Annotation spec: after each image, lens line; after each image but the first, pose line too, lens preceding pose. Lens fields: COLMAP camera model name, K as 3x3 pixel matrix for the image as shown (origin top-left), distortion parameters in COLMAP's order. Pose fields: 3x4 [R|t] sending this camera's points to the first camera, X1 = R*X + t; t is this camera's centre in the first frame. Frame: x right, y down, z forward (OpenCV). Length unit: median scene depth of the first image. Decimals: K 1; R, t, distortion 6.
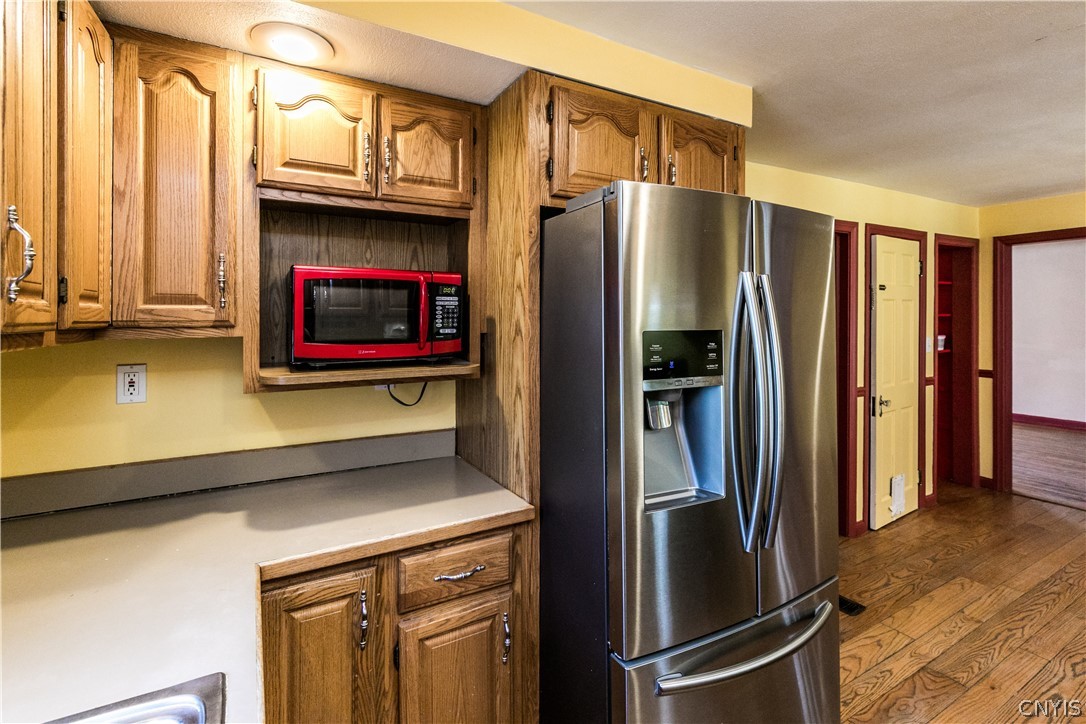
lens RADIAL K [[508.7, 0, 536.8], [0, 508.7, 318.9], [0, 0, 1]] dist [0.007450, -0.002374]
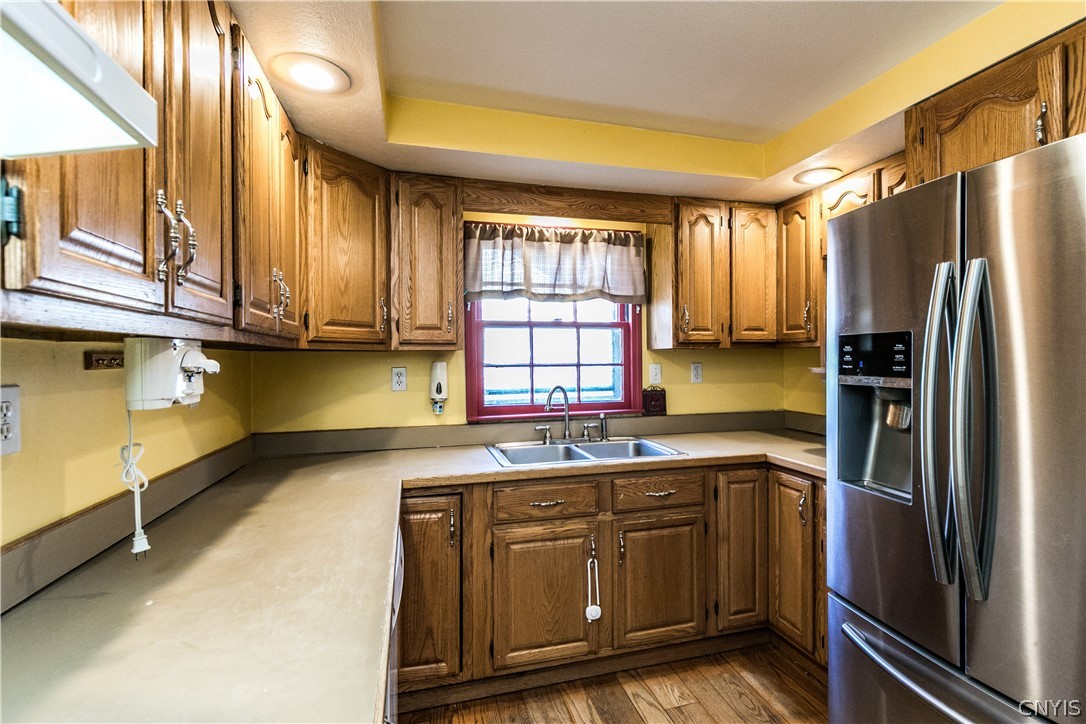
lens RADIAL K [[508.7, 0, 561.0], [0, 508.7, 354.8], [0, 0, 1]] dist [0.007450, -0.002374]
pose [[-0.232608, 0.001648, -0.972569, 1.479412], [0.007688, 0.999970, -0.000144, 0.061859], [0.972540, -0.007511, -0.232614, 0.584296]]
